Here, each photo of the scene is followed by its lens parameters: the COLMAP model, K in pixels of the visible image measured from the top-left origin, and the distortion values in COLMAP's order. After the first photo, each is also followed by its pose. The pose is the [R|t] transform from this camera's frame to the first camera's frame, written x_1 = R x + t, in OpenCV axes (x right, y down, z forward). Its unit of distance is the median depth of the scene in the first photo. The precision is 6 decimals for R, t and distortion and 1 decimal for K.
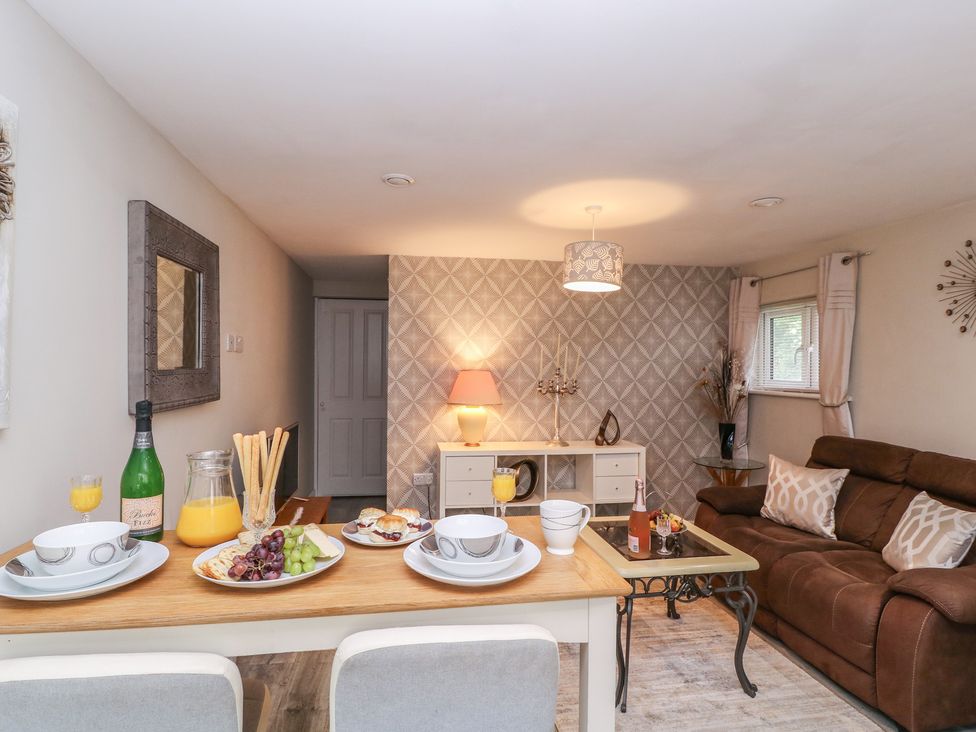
lens RADIAL K [[526.1, 0, 480.4], [0, 526.1, 361.9], [0, 0, 1]] dist [0.006367, -0.017447]
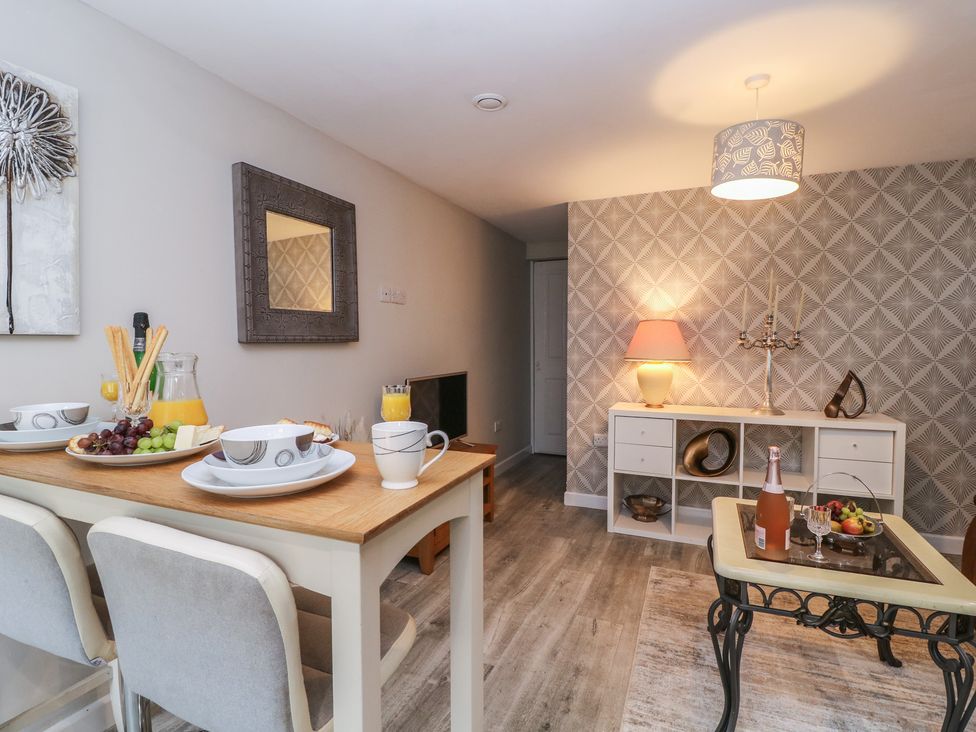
lens RADIAL K [[507.4, 0, 480.1], [0, 507.4, 361.2], [0, 0, 1]] dist [0.003173, -0.016199]
pose [[0.844131, 0.012087, -0.536001, 0.188505], [0.011399, 0.999115, 0.040482, 0.044214], [0.536016, -0.040282, 0.843246, 0.131896]]
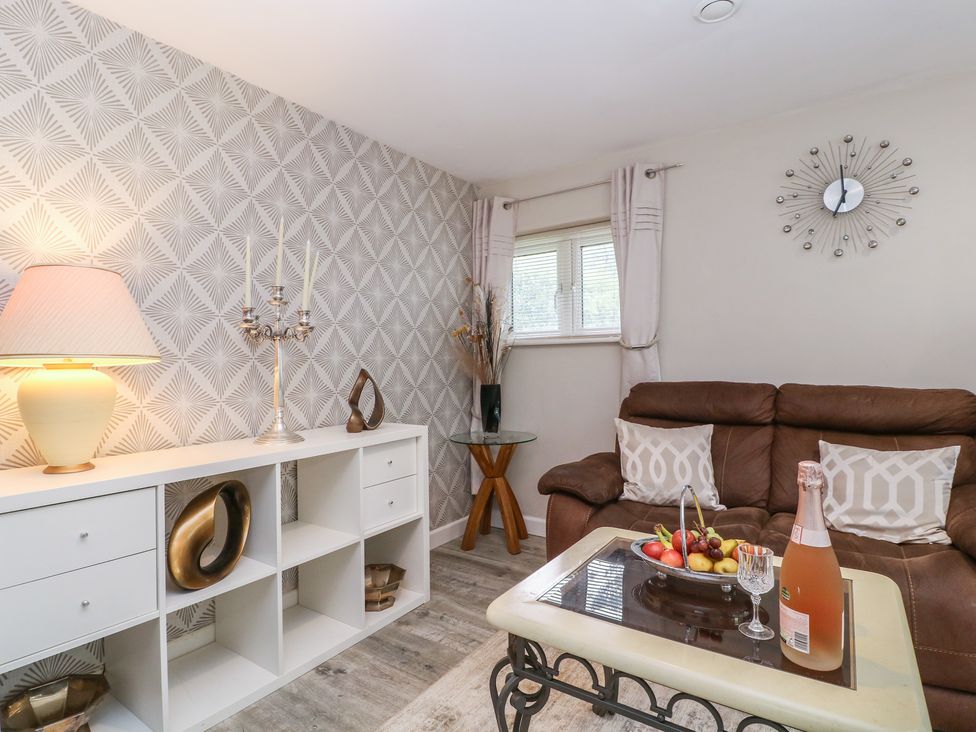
lens RADIAL K [[519.2, 0, 484.1], [0, 519.2, 360.5], [0, 0, 1]] dist [-0.000027, -0.017076]
pose [[0.683698, -0.014764, 0.729616, -0.079147], [0.013702, 0.999879, 0.007393, 0.079992], [-0.729636, 0.004943, 0.683817, 0.521731]]
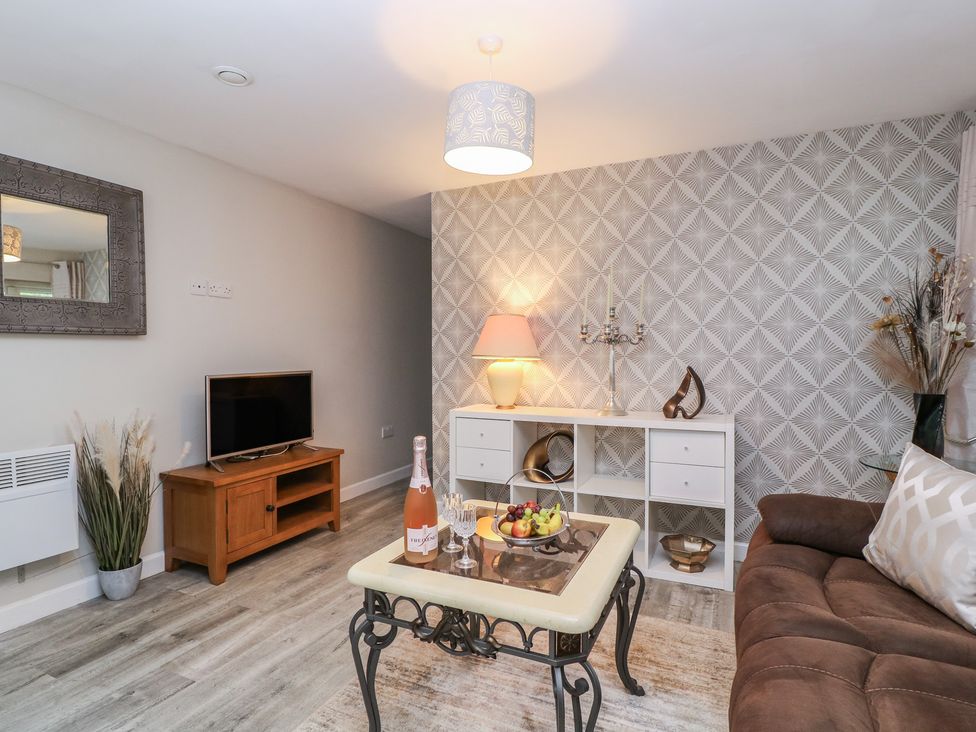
lens RADIAL K [[526.1, 0, 480.4], [0, 526.1, 361.9], [0, 0, 1]] dist [0.006367, -0.017447]
pose [[0.828192, -0.000215, -0.560444, 0.402613], [0.012940, 0.999741, 0.018738, 0.069995], [0.560295, -0.022771, 0.827980, 0.299452]]
